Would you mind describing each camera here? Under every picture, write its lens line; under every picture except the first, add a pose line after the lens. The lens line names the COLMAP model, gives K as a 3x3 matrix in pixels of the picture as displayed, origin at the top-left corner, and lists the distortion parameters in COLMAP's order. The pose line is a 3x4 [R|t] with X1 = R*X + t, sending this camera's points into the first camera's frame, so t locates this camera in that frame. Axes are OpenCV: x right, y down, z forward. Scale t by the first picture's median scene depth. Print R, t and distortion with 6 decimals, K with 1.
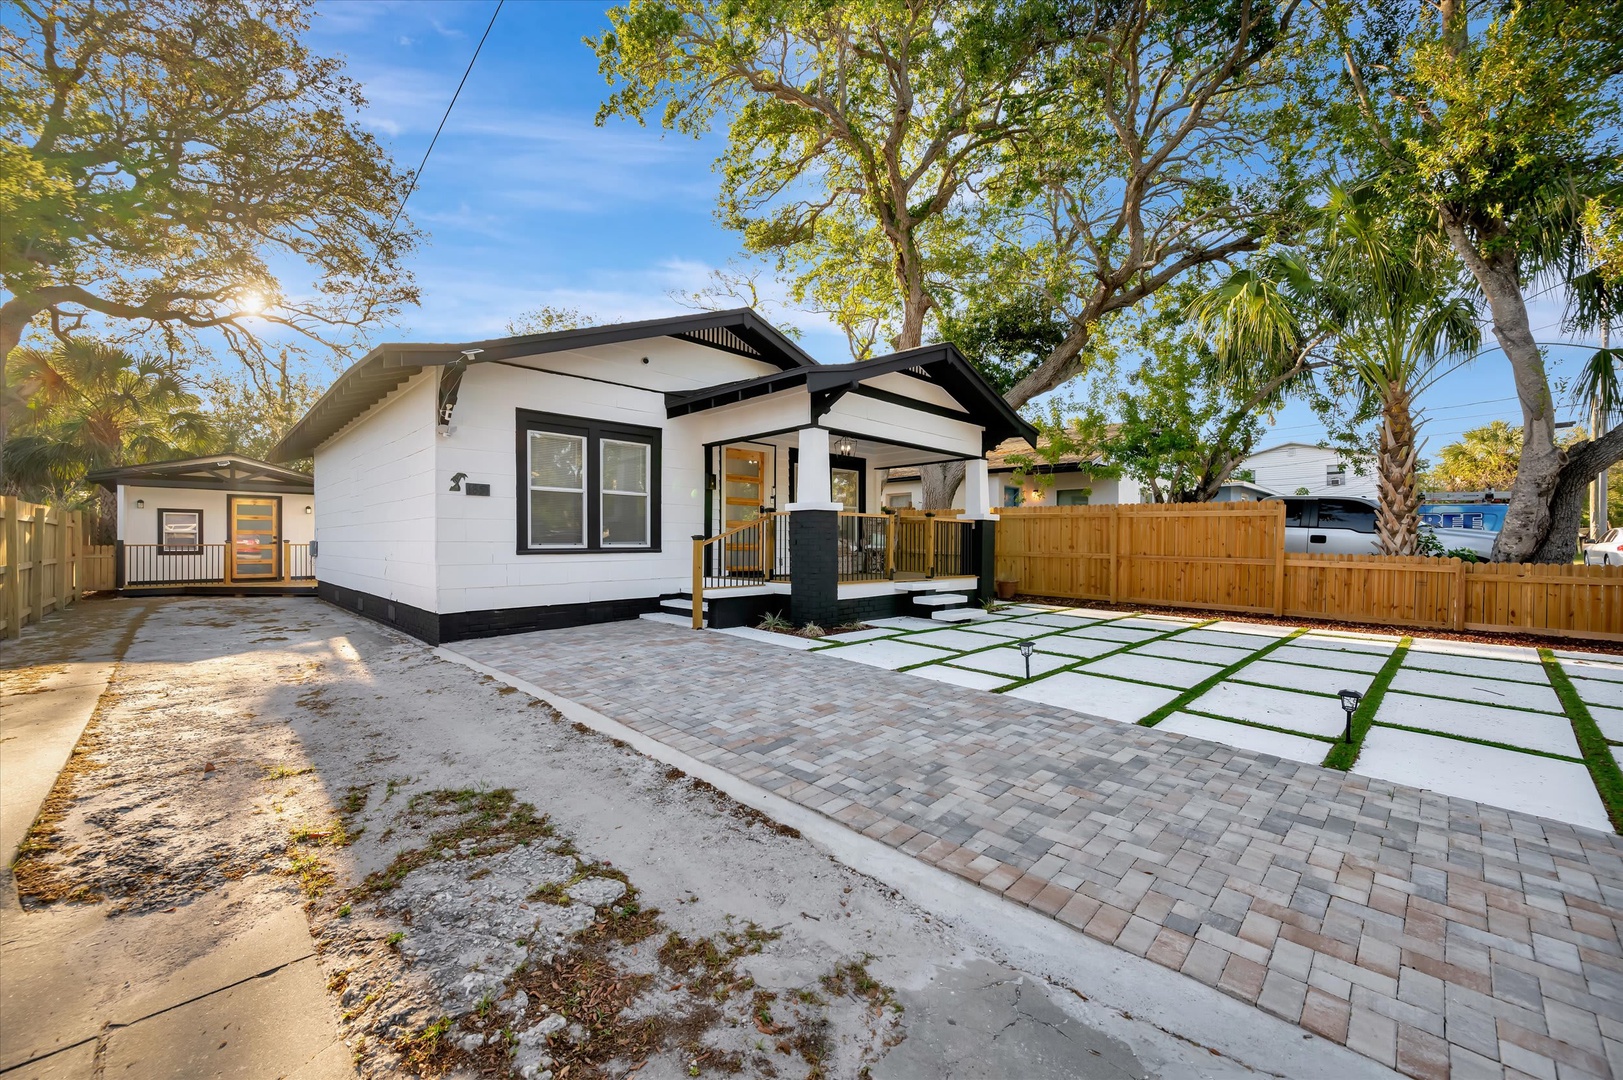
lens RADIAL K [[637.7, 0, 823.5], [0, 637.7, 548.9], [0, 0, 1]] dist [0.001901, 0.000187]
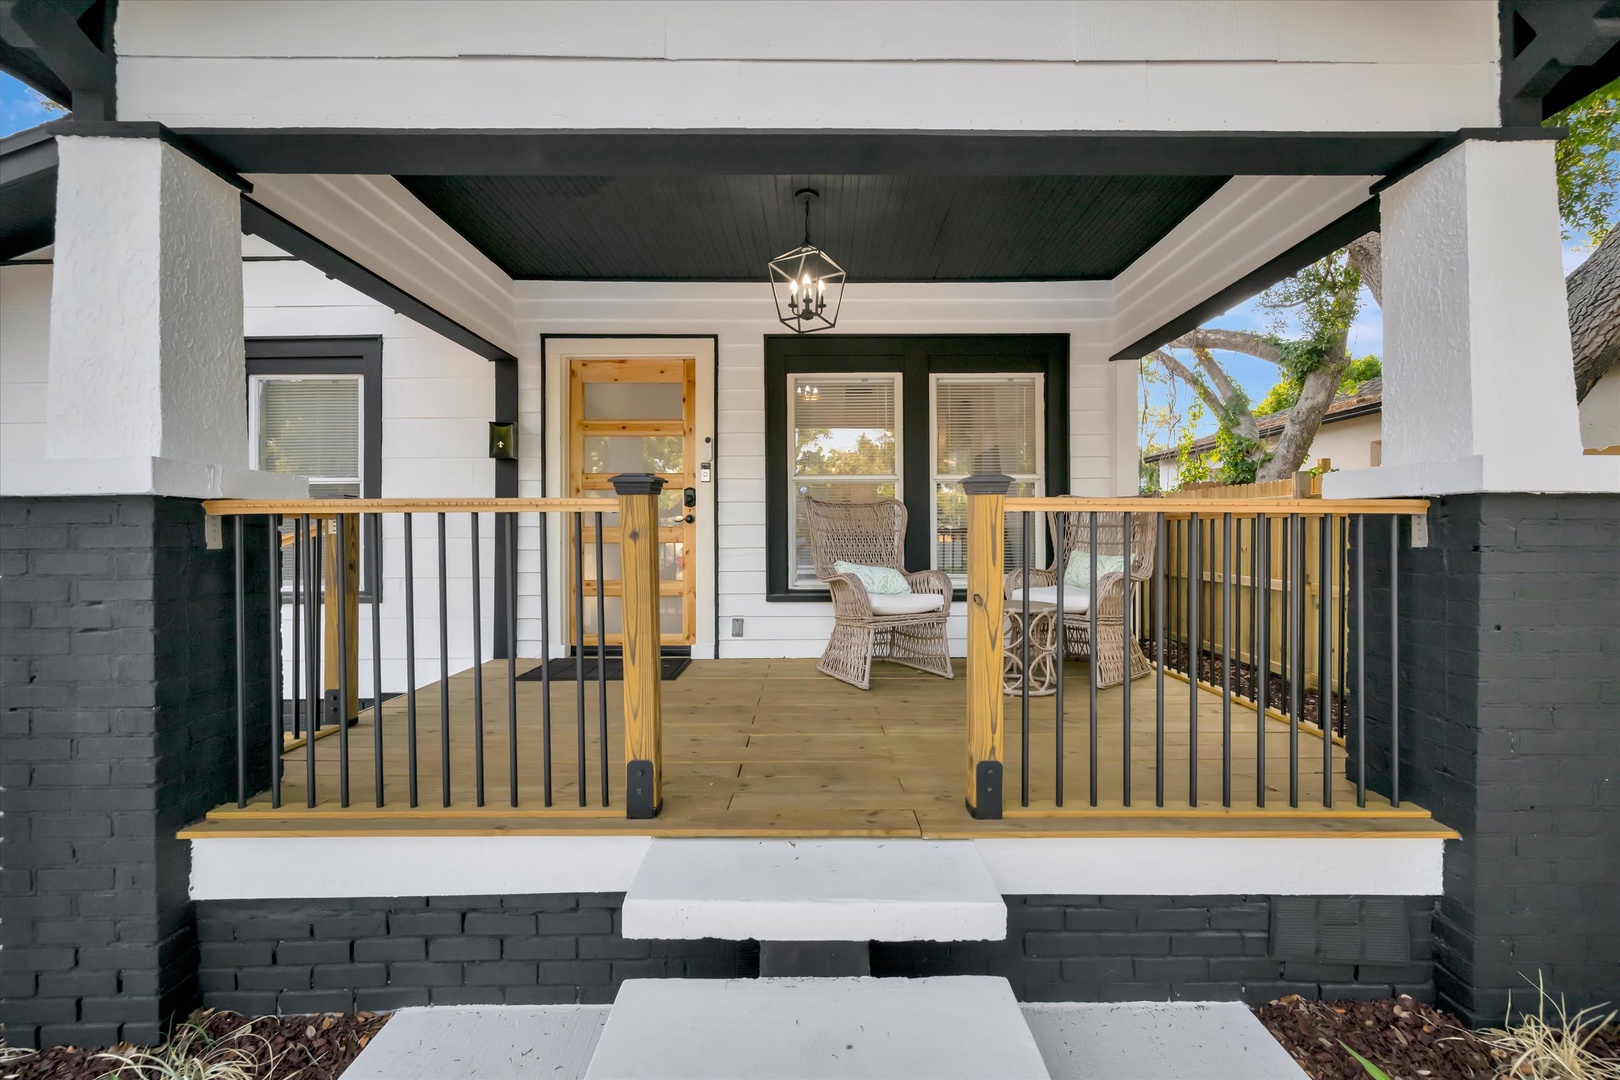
lens RADIAL K [[575.3, 0, 810.0], [0, 575.3, 540.0], [0, 0, 1]] dist [0.000857, 0.000046]
pose [[0.702717, -0.005459, -0.711448, 0.267652], [0.001177, 0.999978, -0.006510, -0.038317], [0.711468, 0.003737, 0.702708, 0.951164]]
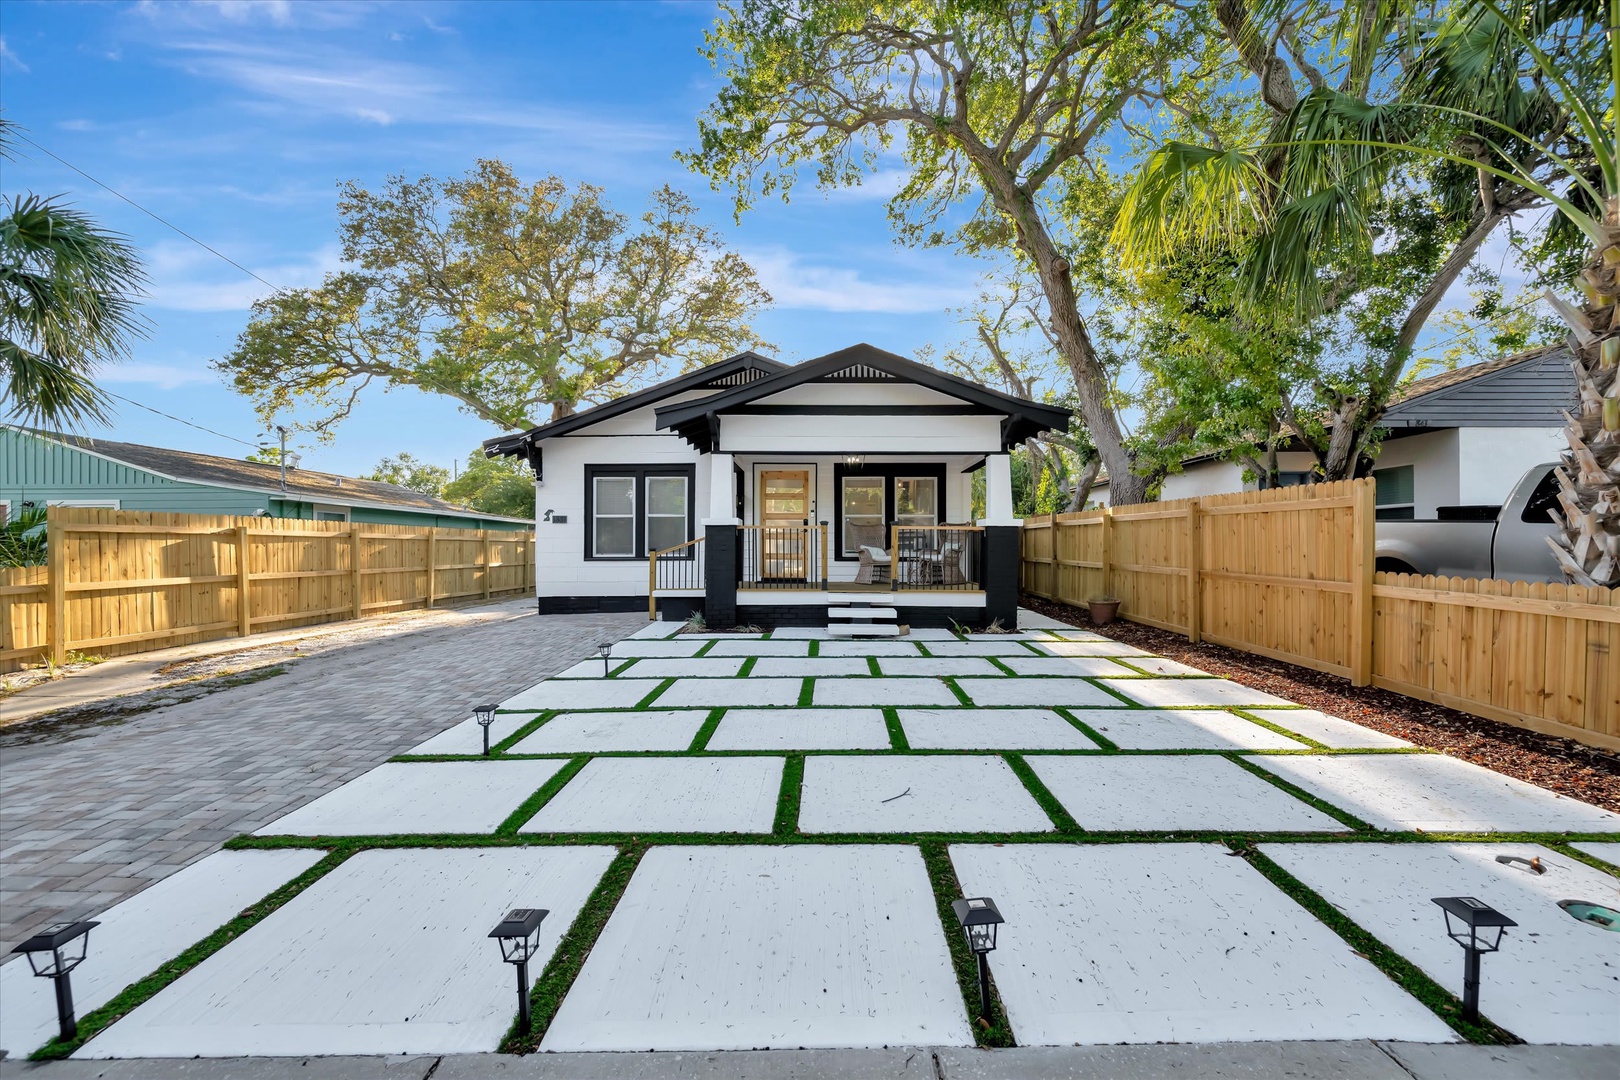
lens RADIAL K [[636.5, 0, 821.9], [0, 636.5, 548.9], [0, 0, 1]] dist [0.001901, 0.000187]
pose [[0.700342, -0.003157, -0.713801, 0.849744], [-0.005077, 0.999943, -0.009404, -0.007215], [0.713790, 0.010211, 0.700286, 0.299098]]
